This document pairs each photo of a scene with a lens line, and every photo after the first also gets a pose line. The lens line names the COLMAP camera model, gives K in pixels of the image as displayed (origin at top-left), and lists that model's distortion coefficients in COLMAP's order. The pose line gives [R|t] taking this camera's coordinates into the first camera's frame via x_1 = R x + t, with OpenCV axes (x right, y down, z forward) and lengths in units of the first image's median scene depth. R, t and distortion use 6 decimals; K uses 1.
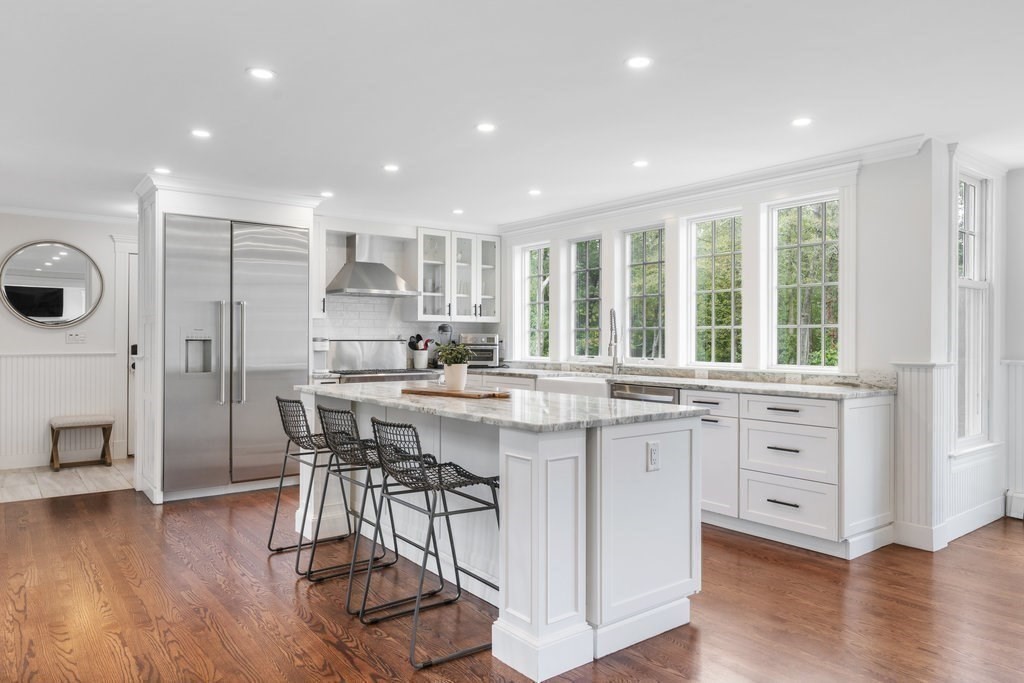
lens RADIAL K [[684.2, 0, 515.3], [0, 684.2, 339.5], [0, 0, 1]] dist [0.008426, -0.001677]
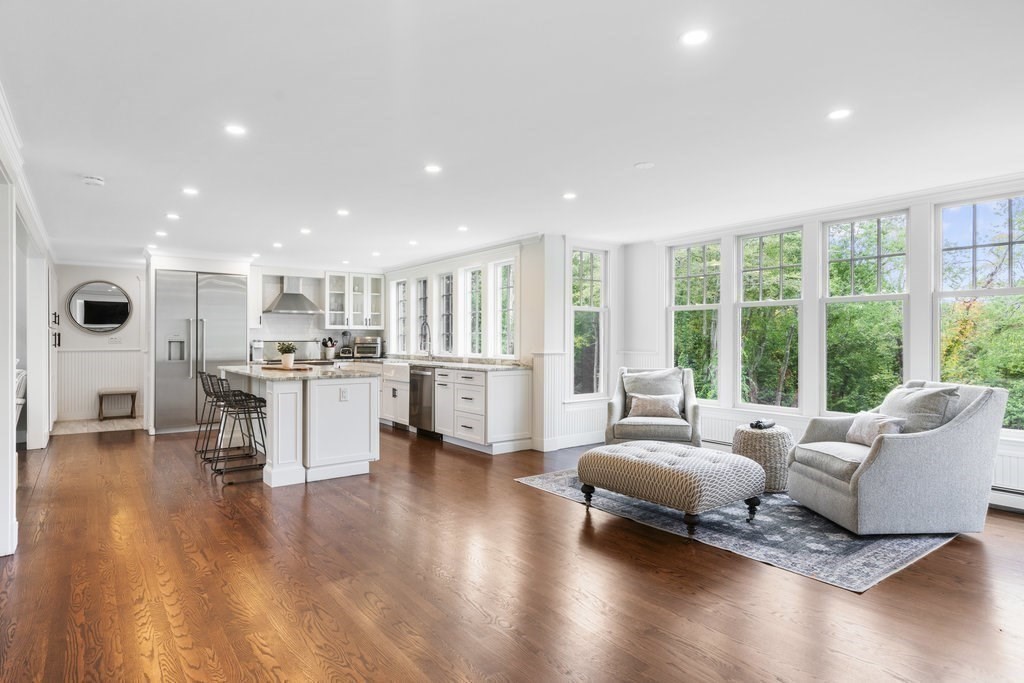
lens RADIAL K [[570.1, 0, 511.8], [0, 570.1, 335.4], [0, 0, 1]] dist [0.002940, 0.000840]
pose [[0.999896, -0.003010, -0.014108, 0.362365], [0.002916, 0.999974, -0.006641, -0.002026], [0.014127, 0.006599, 0.999878, -0.385706]]
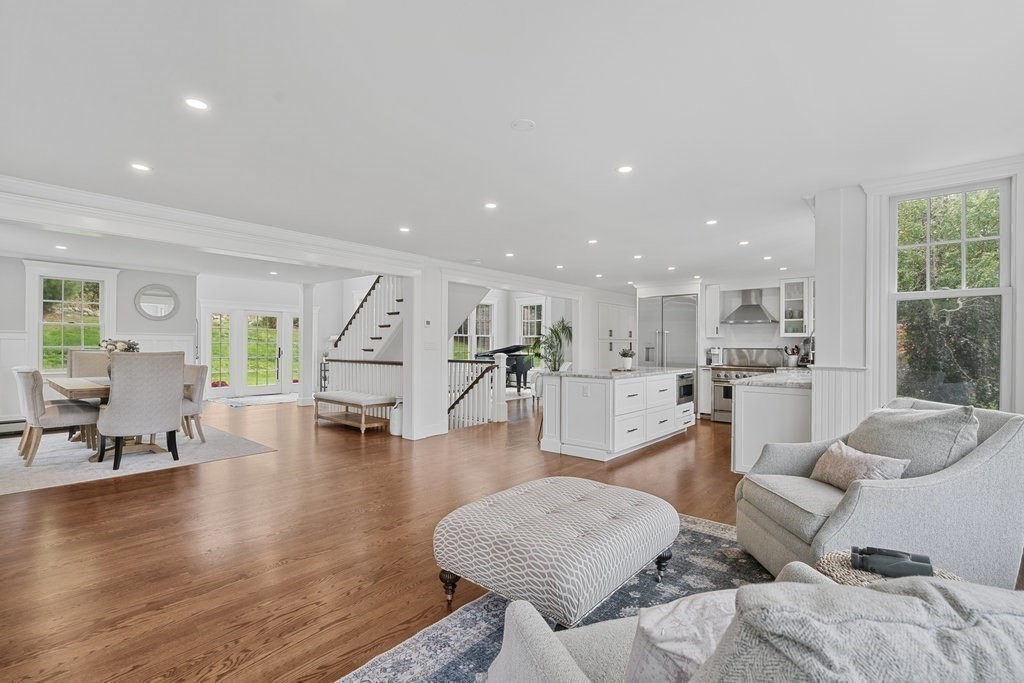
lens RADIAL K [[460.8, 0, 512.6], [0, 460.8, 343.3], [0, 0, 1]] dist [0.003385, 0.000329]
pose [[0.215203, -0.008294, -0.976534, 0.904002], [-0.004606, 0.999944, -0.009507, 0.001381], [0.976559, 0.006544, 0.215152, 0.163662]]
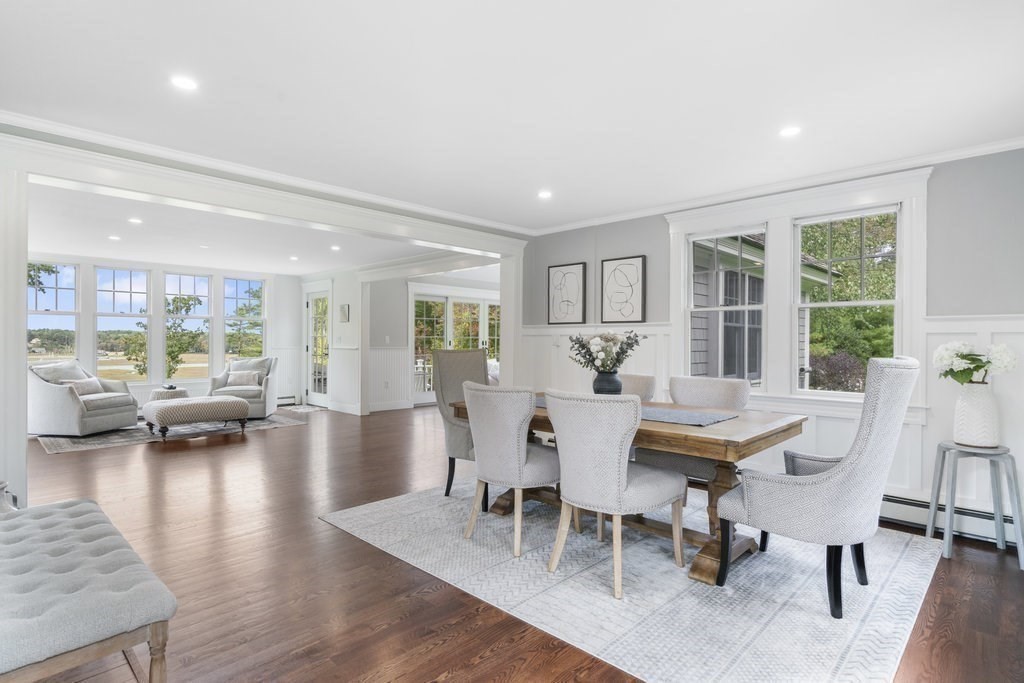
lens RADIAL K [[534.2, 0, 519.8], [0, 534.2, 338.2], [0, 0, 1]] dist [0.005888, 0.001281]
pose [[-0.152244, -0.001085, 0.988342, -0.729151], [-0.007397, 0.999973, -0.000041, -0.008091], [-0.988315, -0.007317, -0.152248, -0.228086]]
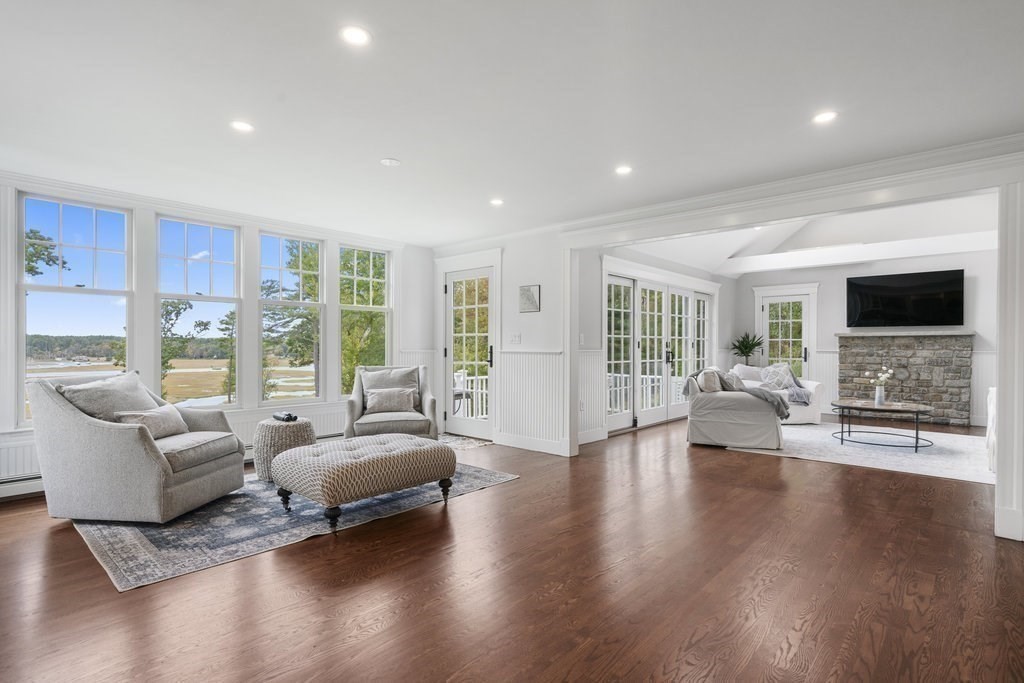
lens RADIAL K [[514.2, 0, 514.4], [0, 514.2, 346.1], [0, 0, 1]] dist [-0.003608, 0.003204]
pose [[-0.189952, -0.005770, 0.981776, -0.102829], [-0.005886, 0.999971, 0.004738, 0.008334], [-0.981776, -0.004879, -0.189980, 0.233418]]
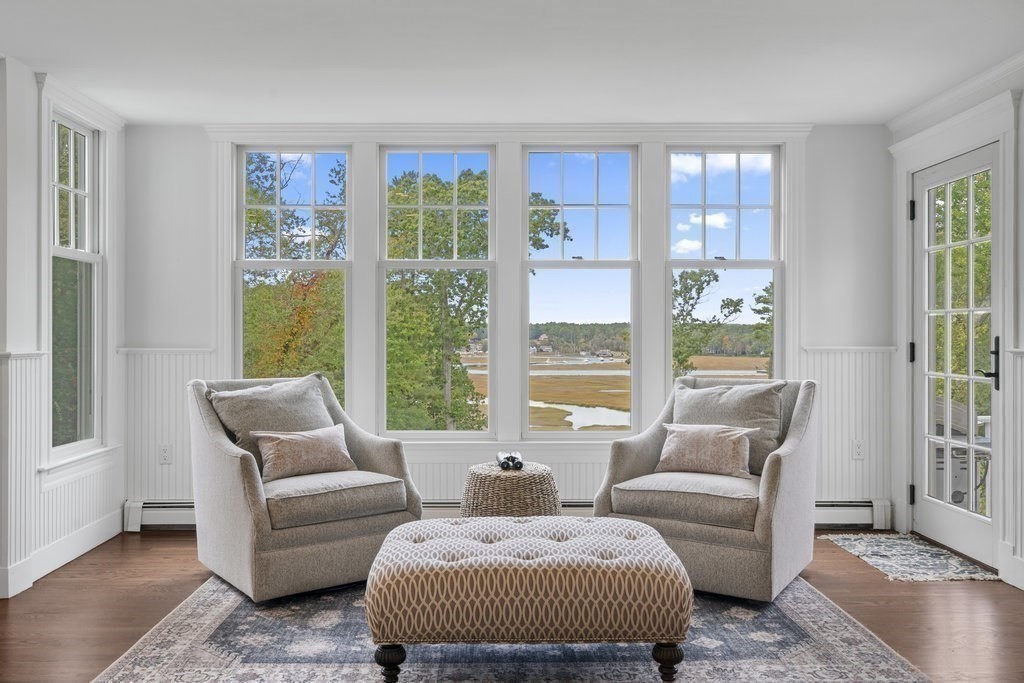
lens RADIAL K [[866.8, 0, 499.2], [0, 866.8, 336.9], [0, 0, 1]] dist [0.002204, 0.014869]
pose [[0.599939, -0.006637, 0.800018, 0.108199], [0.001297, 0.999972, 0.007324, 0.007092], [-0.800044, -0.003356, 0.599931, -0.011867]]
